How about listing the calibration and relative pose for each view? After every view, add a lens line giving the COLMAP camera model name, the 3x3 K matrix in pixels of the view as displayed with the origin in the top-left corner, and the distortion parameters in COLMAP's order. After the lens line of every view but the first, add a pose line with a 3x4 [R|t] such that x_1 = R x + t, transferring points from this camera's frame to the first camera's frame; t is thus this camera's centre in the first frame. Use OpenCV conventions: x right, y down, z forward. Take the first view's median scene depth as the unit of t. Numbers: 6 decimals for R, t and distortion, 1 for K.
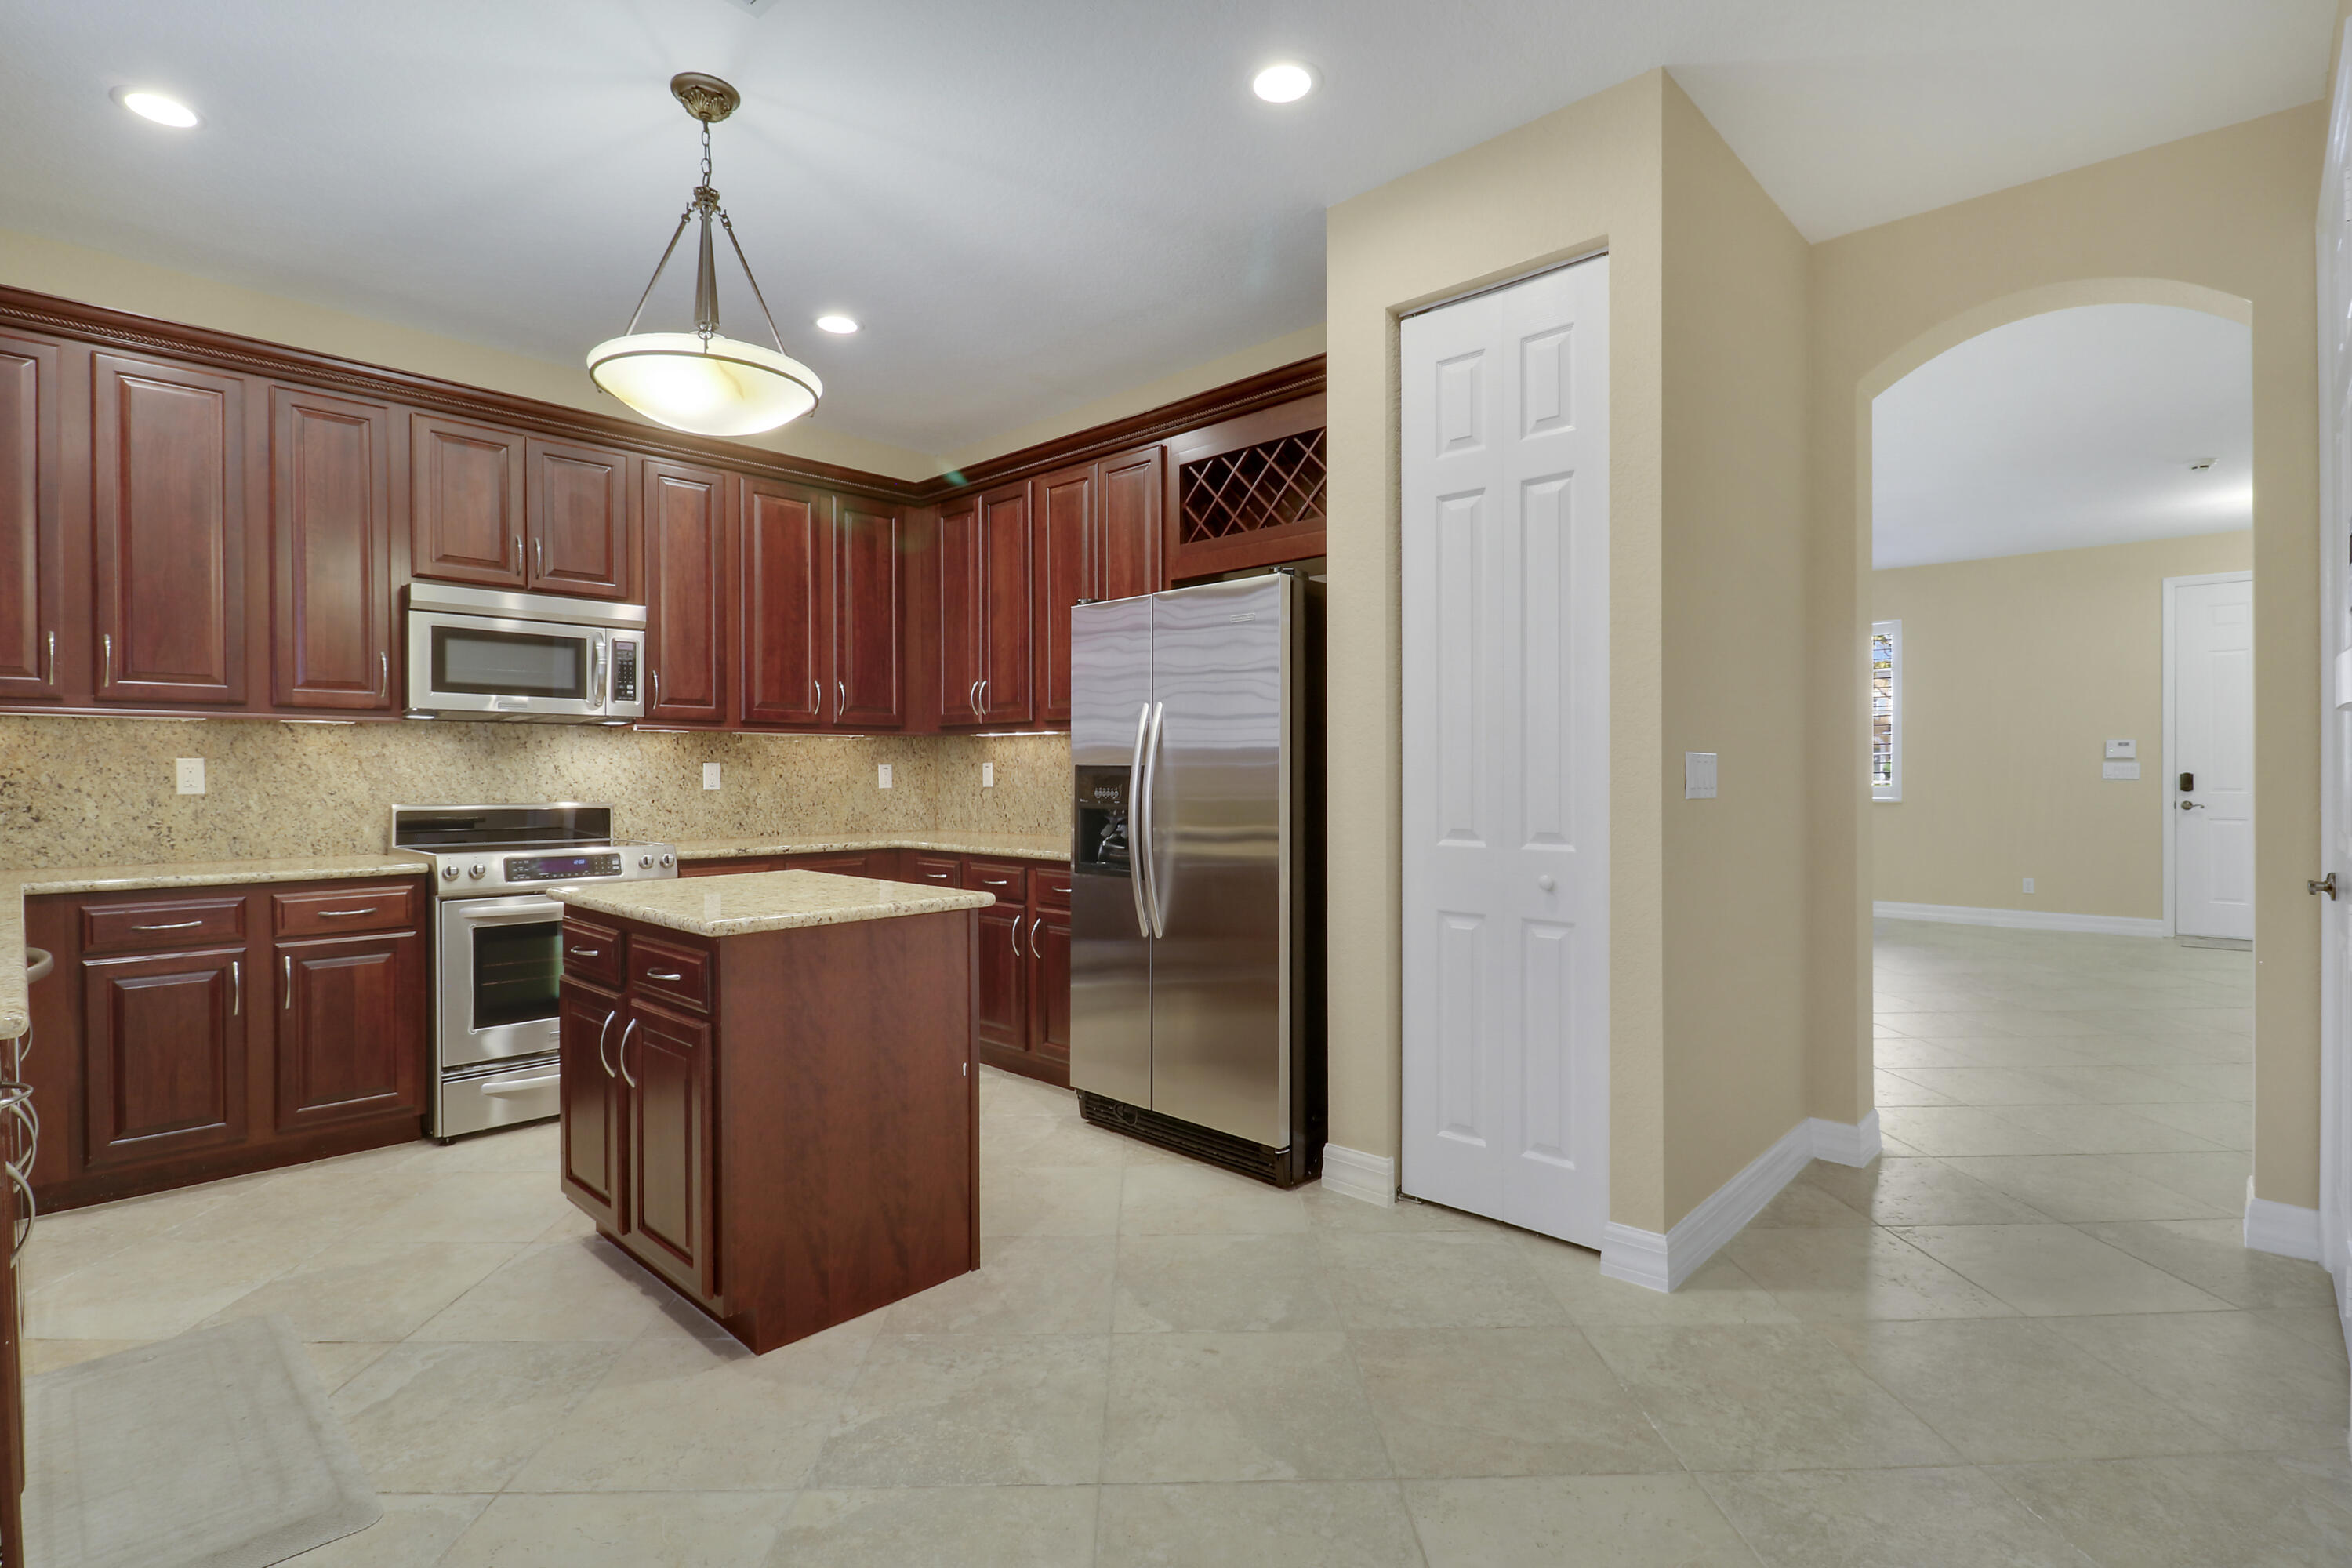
lens RADIAL K [[1136.5, 0, 1176.0], [0, 1136.5, 784.0], [0, 0, 1]] dist [-0.014007, 0.000203]
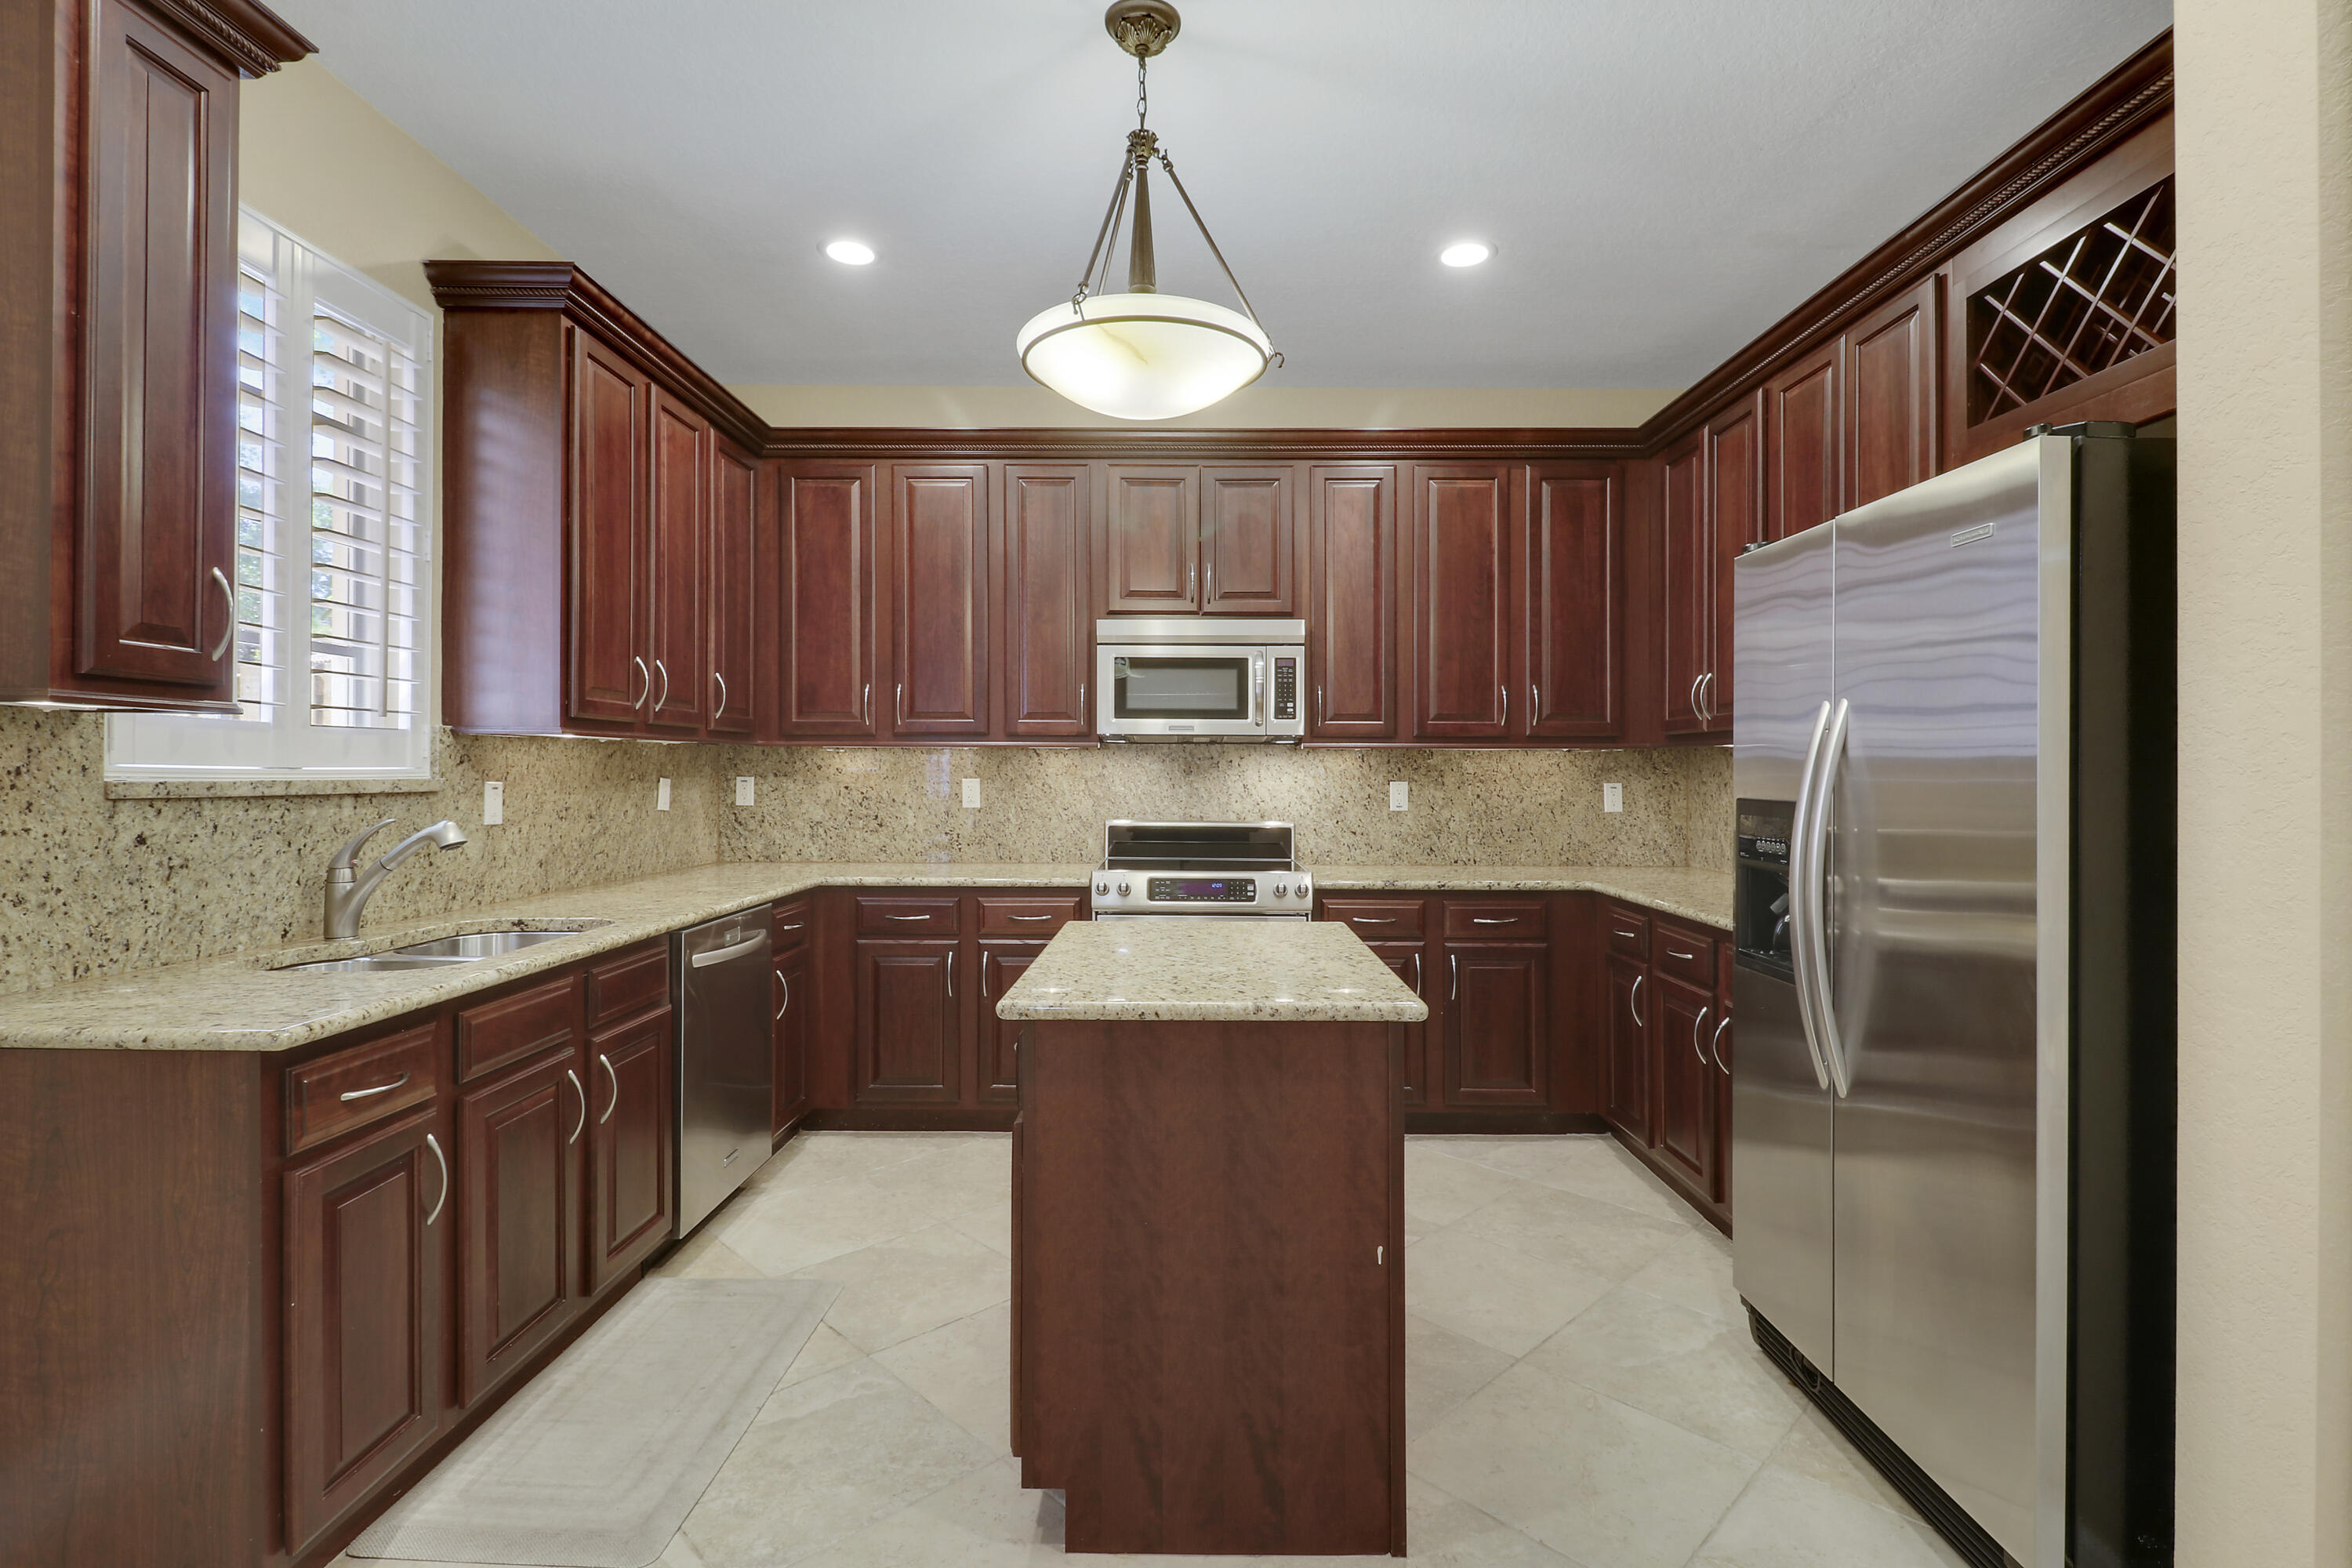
lens RADIAL K [[1100.2, 0, 1170.2], [0, 1100.2, 765.8], [0, 0, 1]] dist [0.001241, -0.015405]
pose [[0.673799, -0.000915, -0.738914, 0.145086], [-0.010191, 0.999893, -0.010531, -0.023329], [0.738845, 0.014626, 0.673717, 0.303396]]
